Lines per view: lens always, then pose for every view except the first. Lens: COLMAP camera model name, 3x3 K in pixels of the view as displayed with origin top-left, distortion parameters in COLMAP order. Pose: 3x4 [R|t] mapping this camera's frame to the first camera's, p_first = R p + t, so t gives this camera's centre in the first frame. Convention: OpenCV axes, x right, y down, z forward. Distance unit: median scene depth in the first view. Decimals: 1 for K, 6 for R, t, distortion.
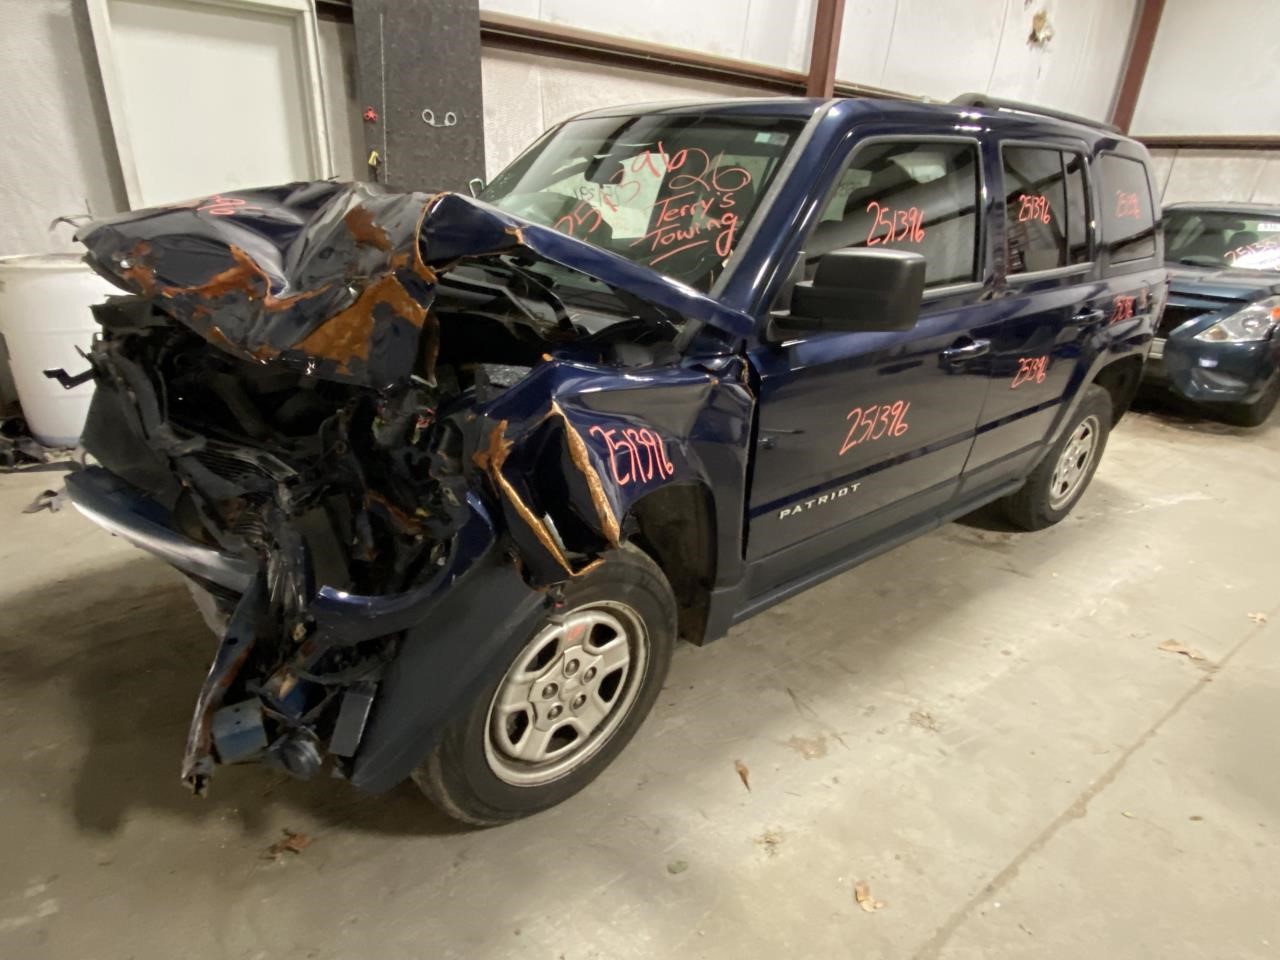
lens RADIAL K [[674.6, 0, 640.0], [0, 674.6, 480.0], [0, 0, 1]] dist [0.007659, 0.000154]
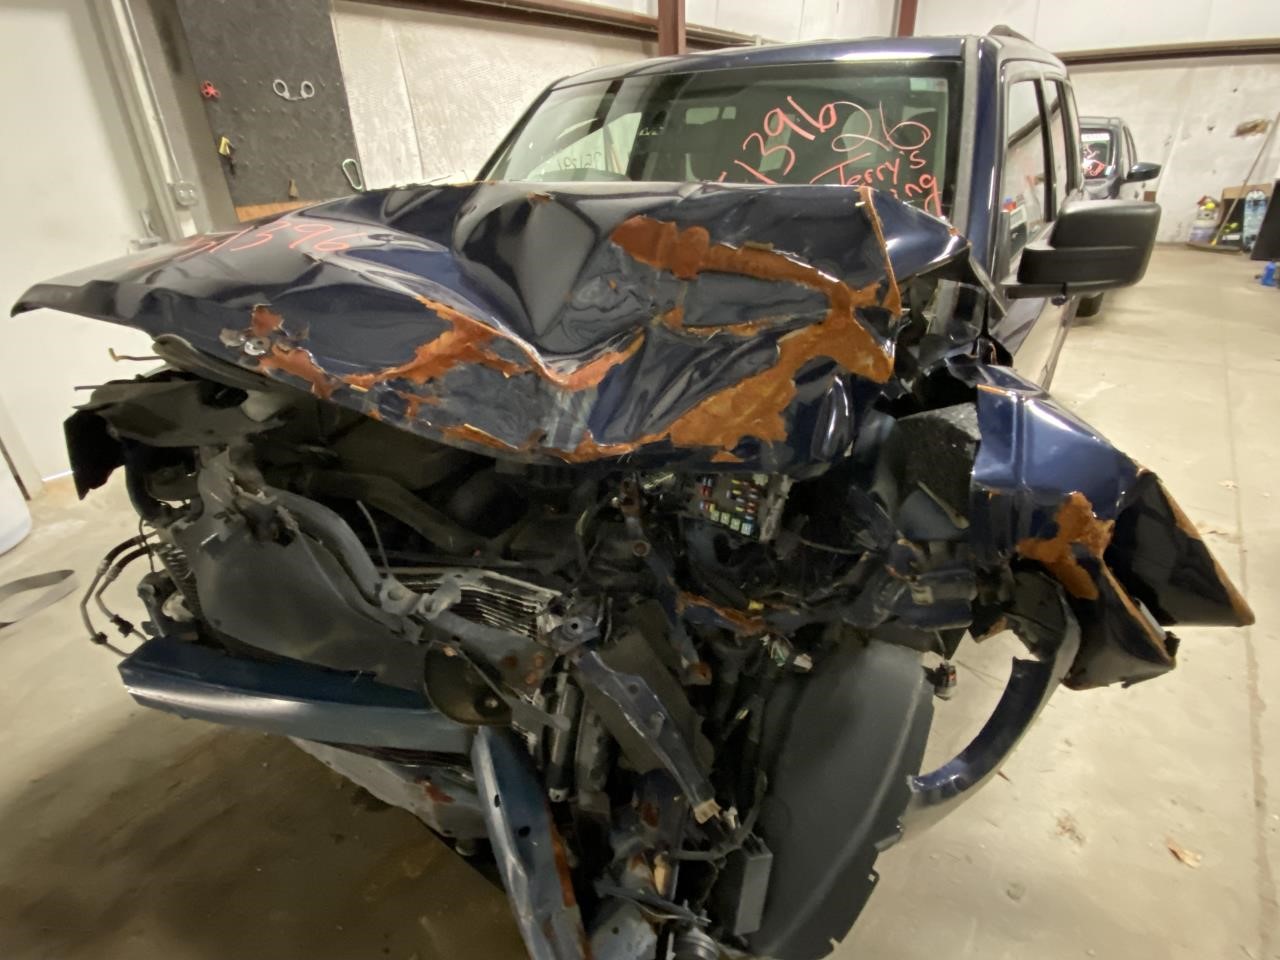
lens RADIAL K [[643.8, 0, 637.3], [0, 643.8, 486.9], [0, 0, 1]] dist [0.034895, -0.029075]
pose [[0.950996, -0.207971, 0.228810, -0.311550], [0.189136, 0.976678, 0.101623, -0.098902], [-0.244608, -0.053367, 0.968152, 0.162400]]
